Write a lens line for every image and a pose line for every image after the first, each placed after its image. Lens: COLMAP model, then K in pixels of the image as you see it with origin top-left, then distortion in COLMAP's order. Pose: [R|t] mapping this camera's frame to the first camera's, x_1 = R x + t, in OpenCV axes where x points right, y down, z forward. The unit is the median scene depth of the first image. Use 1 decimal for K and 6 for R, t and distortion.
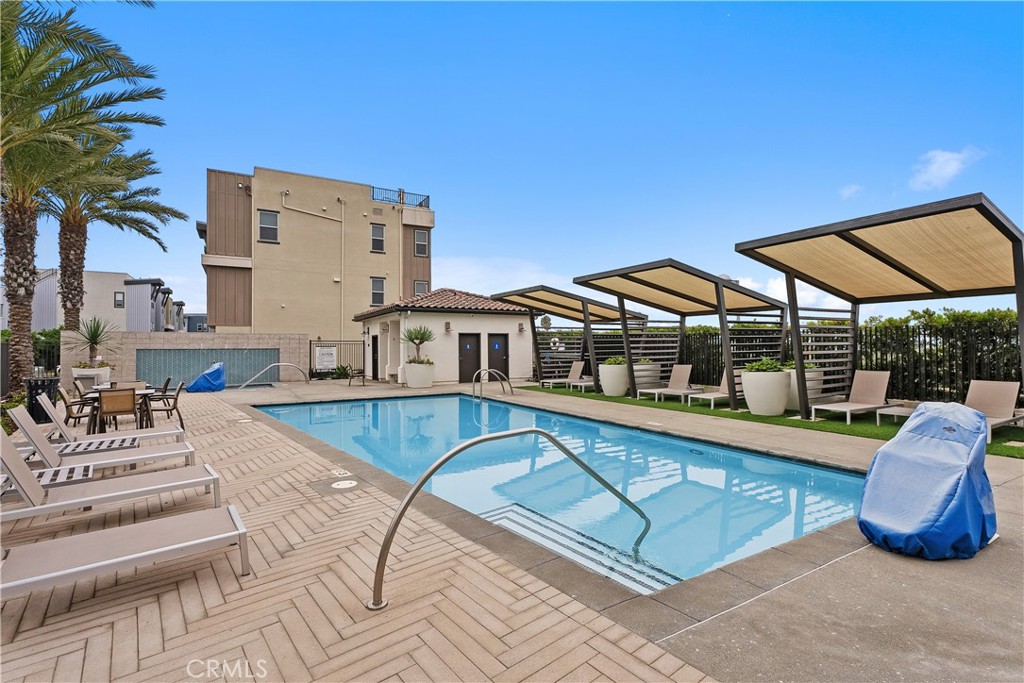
lens RADIAL K [[485.4, 0, 512.0], [0, 485.4, 341.5], [0, 0, 1]] dist [-0.000414, 0.000033]
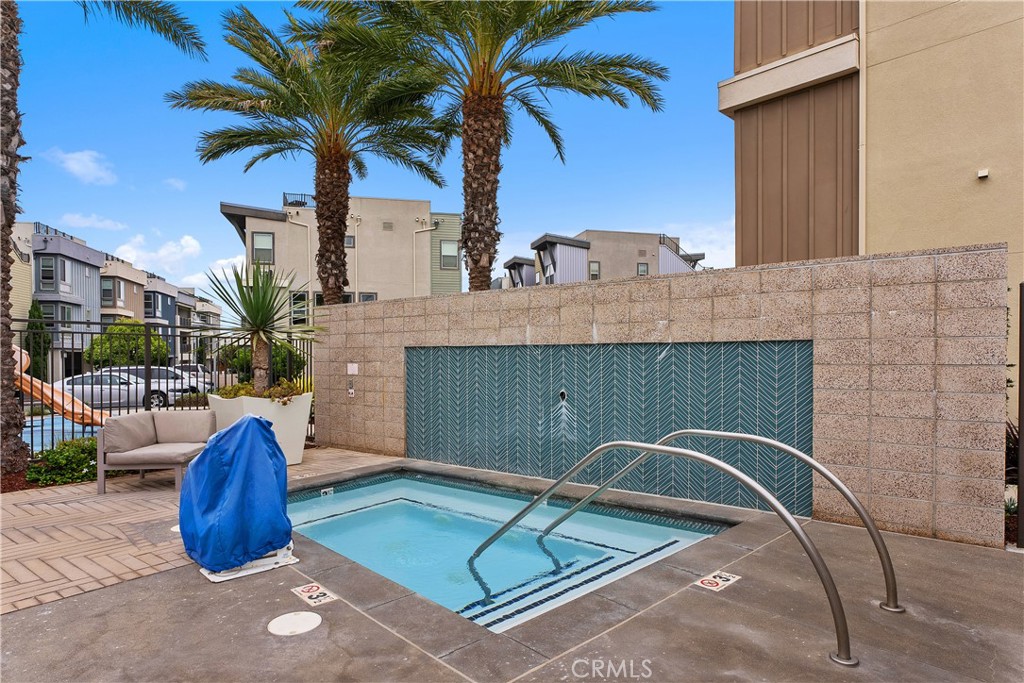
lens RADIAL K [[576.4, 0, 514.3], [0, 576.4, 360.0], [0, 0, 1]] dist [-0.017447, 0.003063]
pose [[0.230387, 0.013245, -0.973009, -0.257983], [0.015021, 0.999740, 0.017166, 0.014763], [0.972983, -0.018570, 0.230128, 0.744030]]
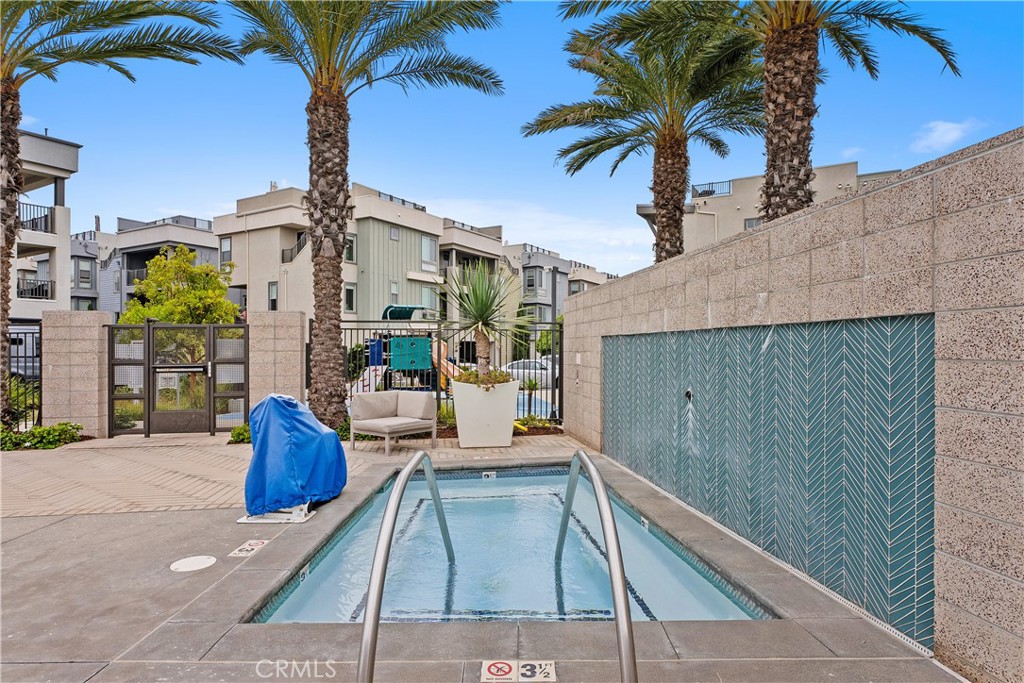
lens RADIAL K [[578.2, 0, 512.0], [0, 578.2, 341.5], [0, 0, 1]] dist [-0.012281, 0.001598]
pose [[-0.507215, 0.001270, -0.861819, -0.297016], [0.021955, 0.999693, -0.011447, 0.017321], [0.861540, -0.024727, -0.507087, 0.869567]]
